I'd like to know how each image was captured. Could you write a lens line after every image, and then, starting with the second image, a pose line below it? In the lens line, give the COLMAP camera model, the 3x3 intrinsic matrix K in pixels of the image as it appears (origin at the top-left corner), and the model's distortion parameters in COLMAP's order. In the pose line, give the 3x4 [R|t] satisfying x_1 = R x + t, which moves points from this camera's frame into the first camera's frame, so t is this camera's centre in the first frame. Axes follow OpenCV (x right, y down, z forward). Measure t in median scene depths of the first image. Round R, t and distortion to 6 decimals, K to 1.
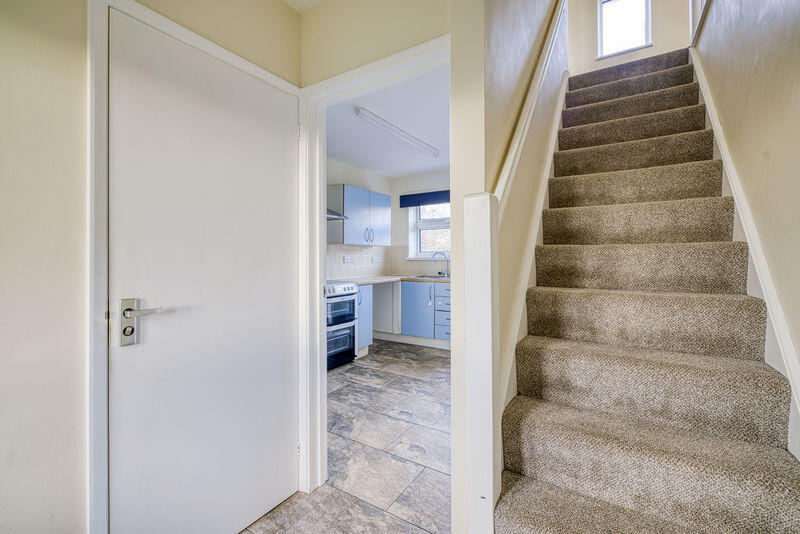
lens RADIAL K [[344.1, 0, 394.3], [0, 344.1, 259.0], [0, 0, 1]] dist [0.000905, 0.000111]
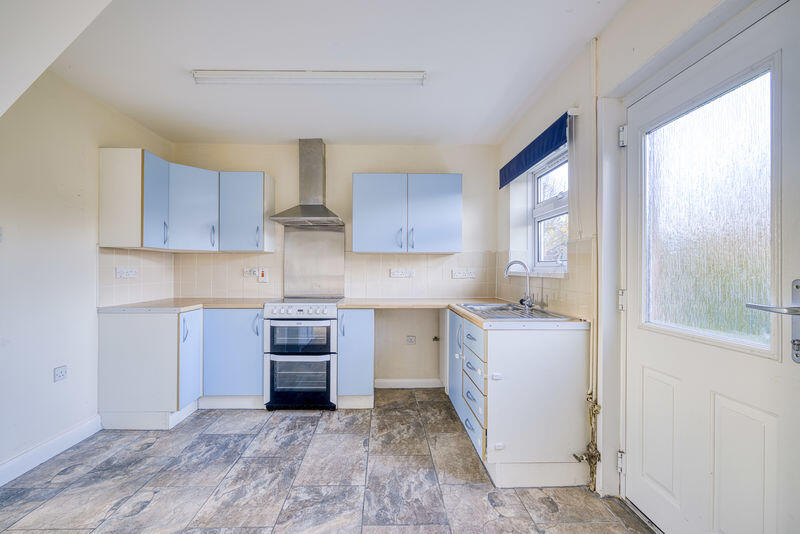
lens RADIAL K [[344.1, 0, 392.8], [0, 344.1, 268.9], [0, 0, 1]] dist [0.000905, 0.000111]
pose [[0.562377, 0.001537, -0.826880, 0.591993], [-0.007472, 0.999967, -0.003223, -0.005674], [0.826847, 0.007991, 0.562369, 0.715982]]
